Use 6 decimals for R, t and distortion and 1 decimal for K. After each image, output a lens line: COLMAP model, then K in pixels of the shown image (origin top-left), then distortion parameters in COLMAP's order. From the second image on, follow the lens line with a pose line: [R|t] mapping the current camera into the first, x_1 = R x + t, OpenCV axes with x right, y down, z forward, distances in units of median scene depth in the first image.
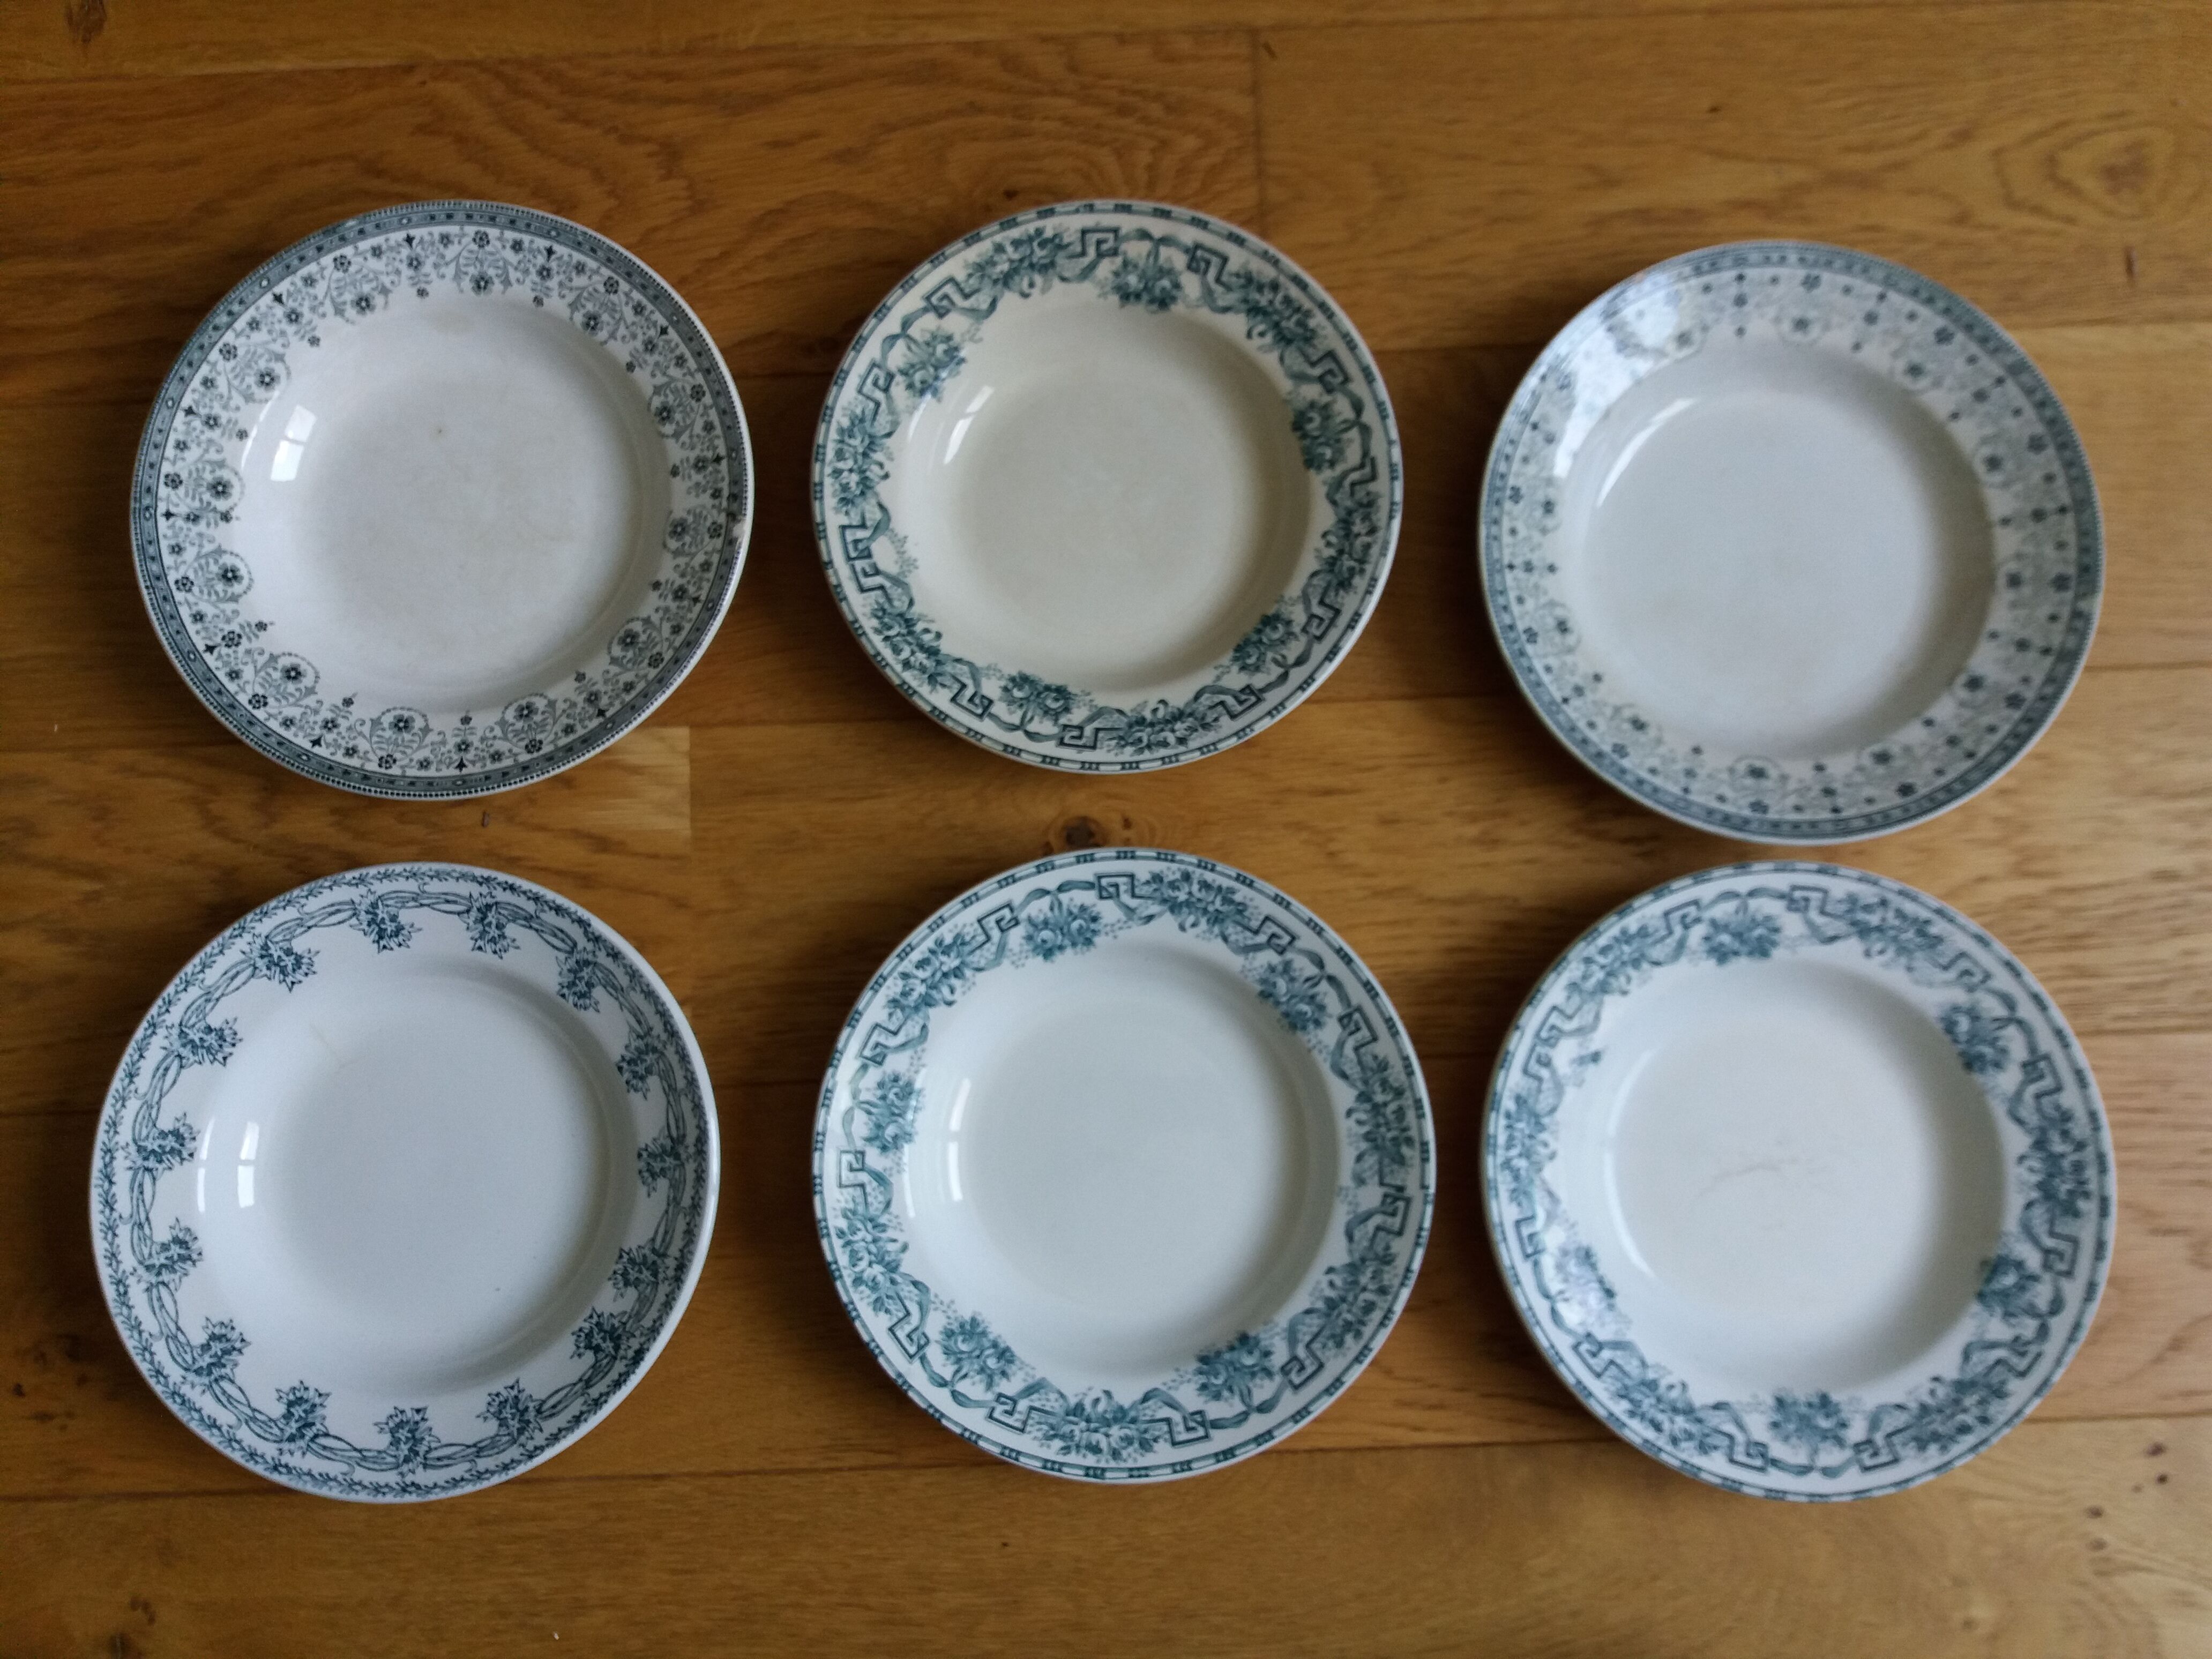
lens RADIAL K [[1791.9, 0, 1134.2], [0, 1791.9, 812.2], [0, 0, 1]] dist [0.037386, -0.063723]
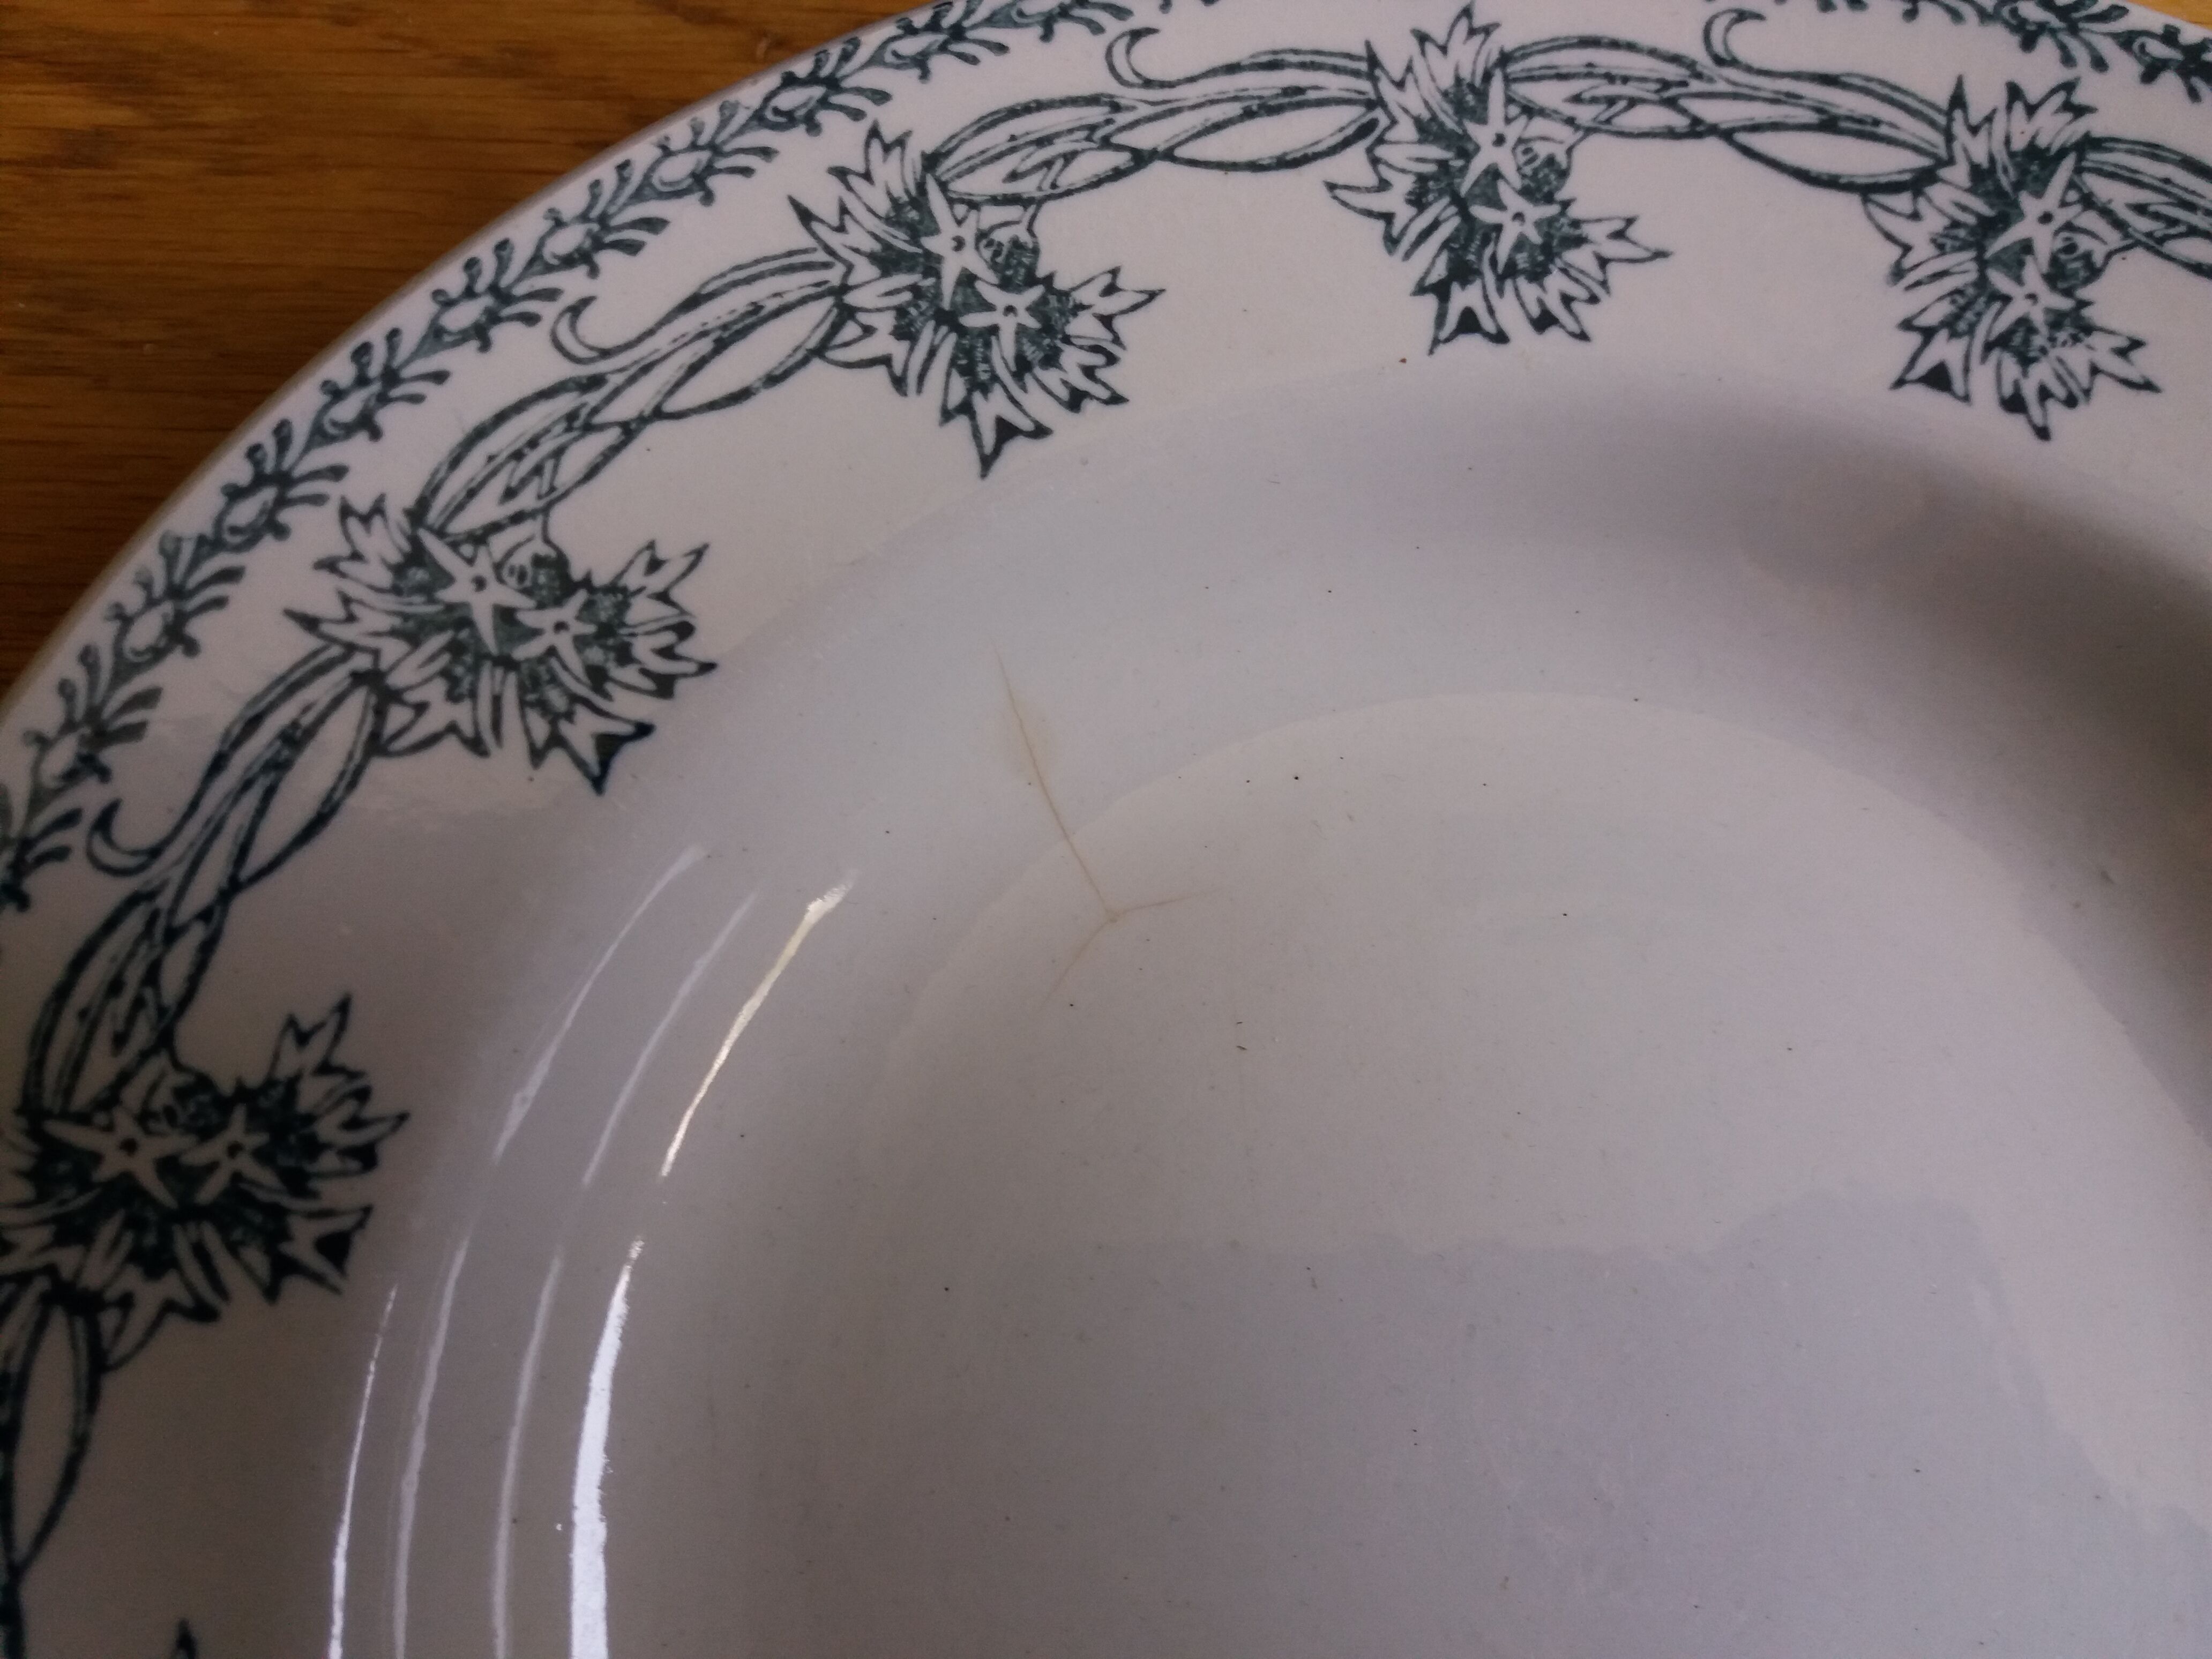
lens RADIAL K [[1791.9, 0, 1145.3], [0, 1791.9, 817.6], [0, 0, 1]] dist [0.037386, -0.063723]
pose [[0.993185, 0.116539, -0.001381, -0.464344], [-0.114960, 0.977647, -0.176042, 0.176573], [-0.019166, 0.175001, 0.984382, 0.845712]]
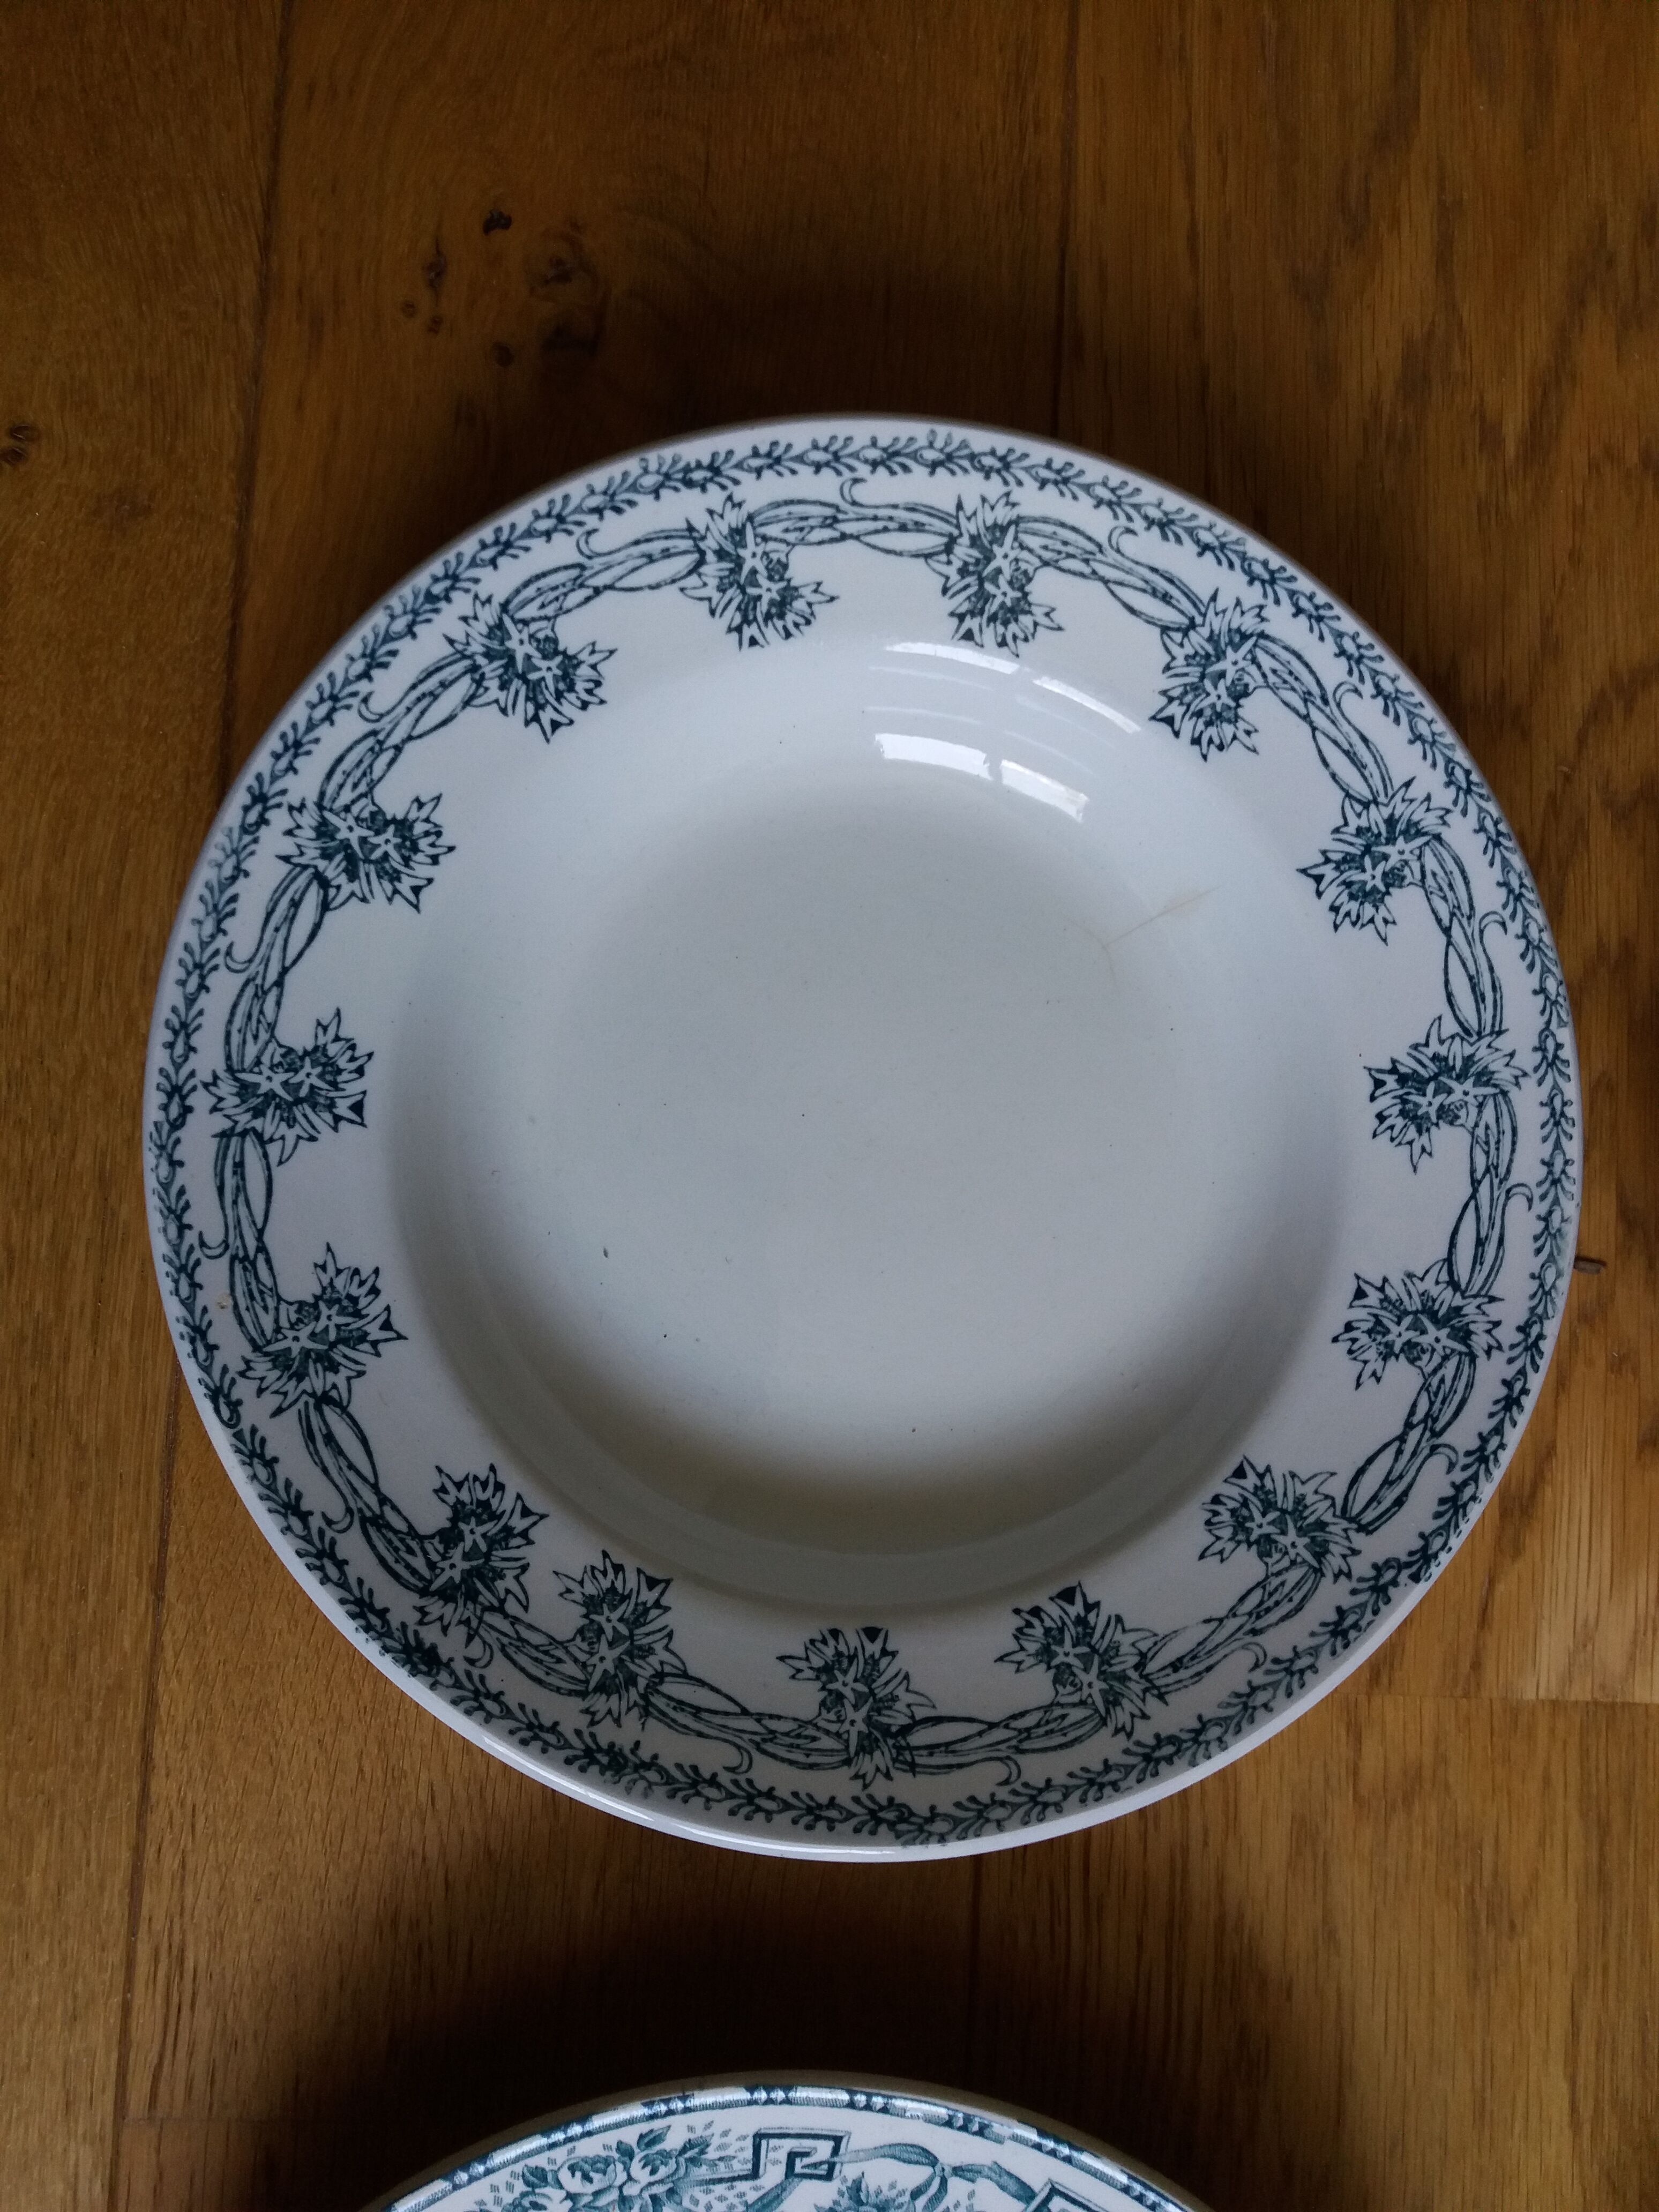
lens RADIAL K [[1791.9, 0, 843.9], [0, 1791.9, 1169.8], [0, 0, 1]] dist [0.037386, -0.063723]
pose [[-0.097675, 0.993890, -0.051400, -0.373984], [-0.994113, -0.095003, 0.052097, 0.190487], [0.046895, 0.056186, 0.997318, 0.570789]]
